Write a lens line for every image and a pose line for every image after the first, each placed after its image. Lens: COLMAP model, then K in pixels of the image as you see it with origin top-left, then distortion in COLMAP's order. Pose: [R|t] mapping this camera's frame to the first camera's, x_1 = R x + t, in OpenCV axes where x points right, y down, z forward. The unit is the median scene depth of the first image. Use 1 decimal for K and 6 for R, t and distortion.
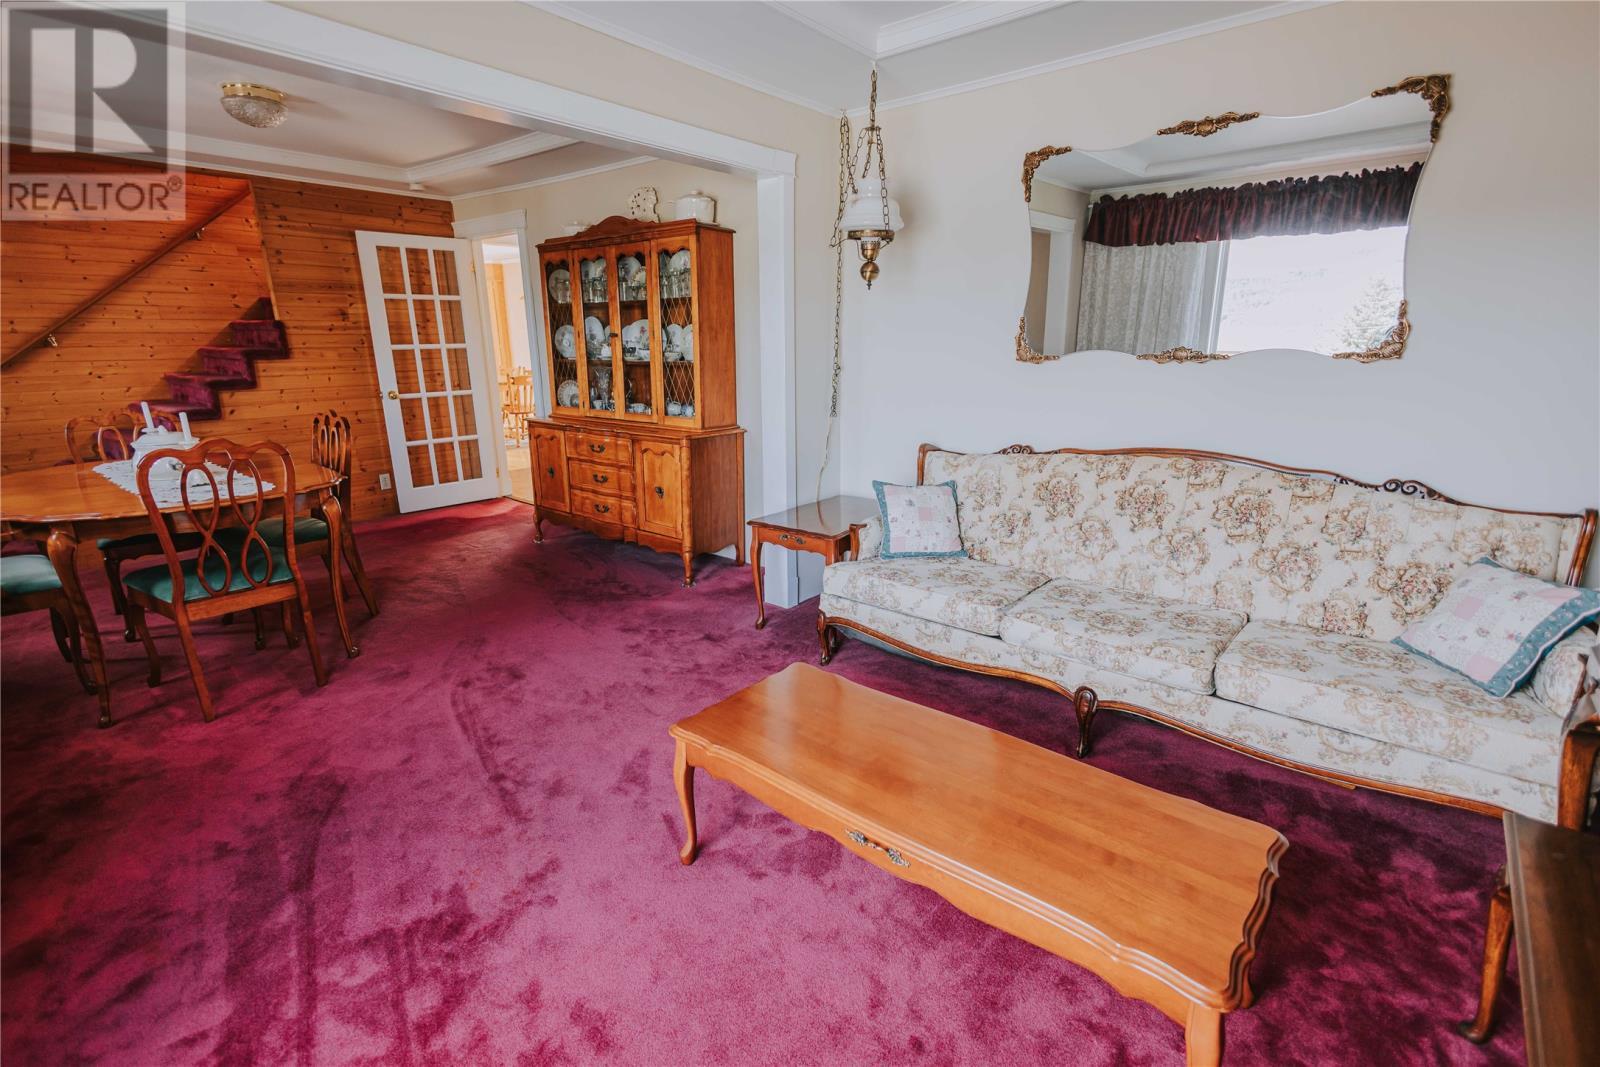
lens RADIAL K [[735.2, 0, 801.3], [0, 735.2, 535.9], [0, 0, 1]] dist [0.001197, -0.000288]
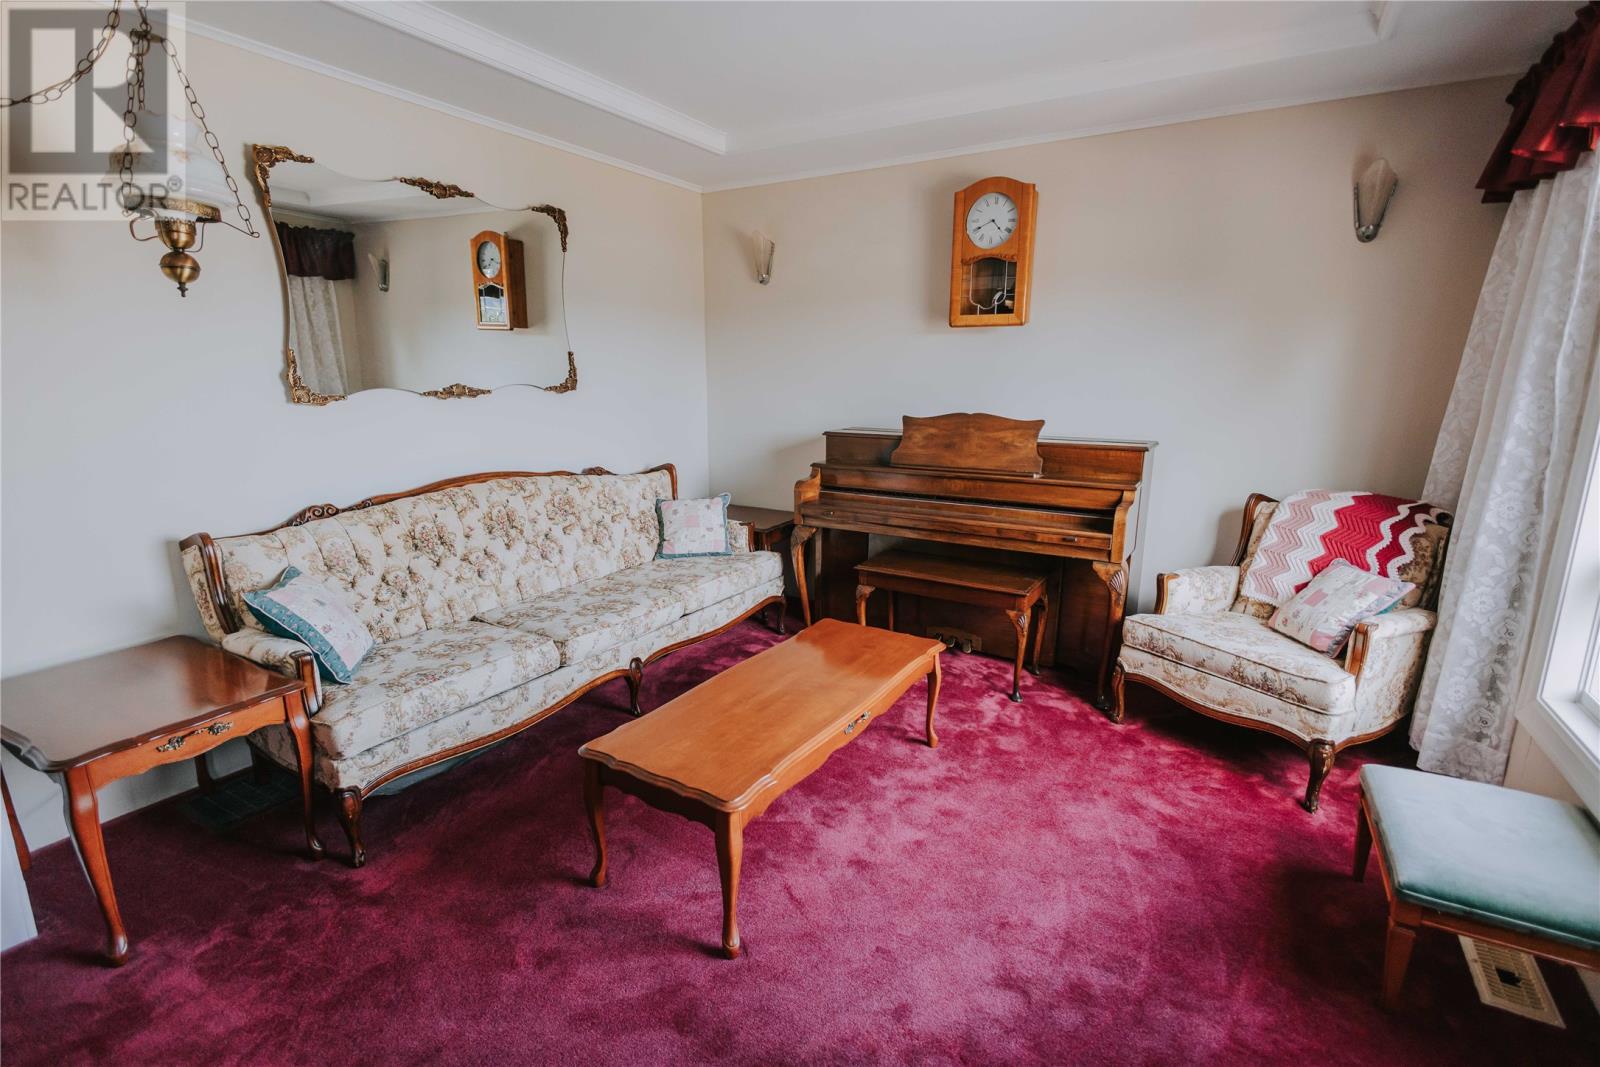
lens RADIAL K [[735.2, 0, 804.1], [0, 735.2, 536.2], [0, 0, 1]] dist [0.001197, -0.000288]
pose [[-0.151131, -0.207411, 0.966509, -0.686385], [0.257233, 0.935804, 0.241045, -0.178201], [-0.954458, 0.285048, -0.088076, 0.675963]]
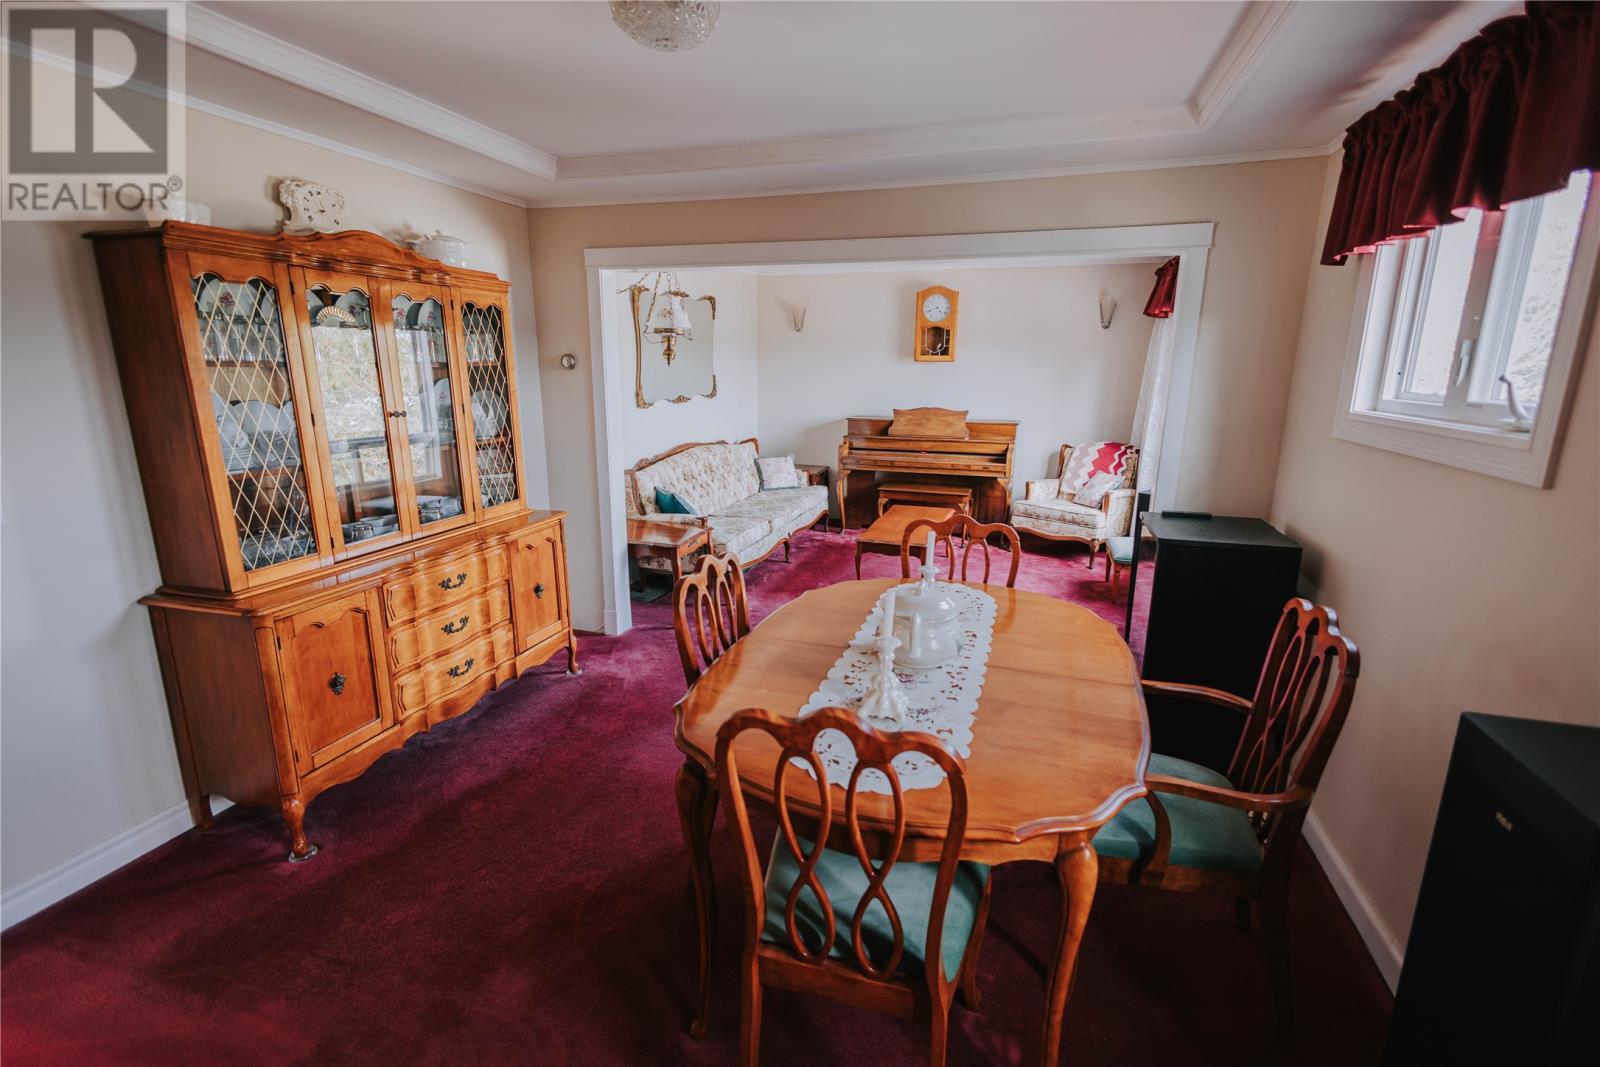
lens RADIAL K [[735.2, 0, 796.9], [0, 735.2, 536.2], [0, 0, 1]] dist [0.001197, -0.000288]
pose [[-0.368563, -0.213215, 0.904821, -1.596769], [0.240268, 0.918419, 0.314288, -0.476608], [-0.898016, 0.333235, -0.287266, 1.467256]]
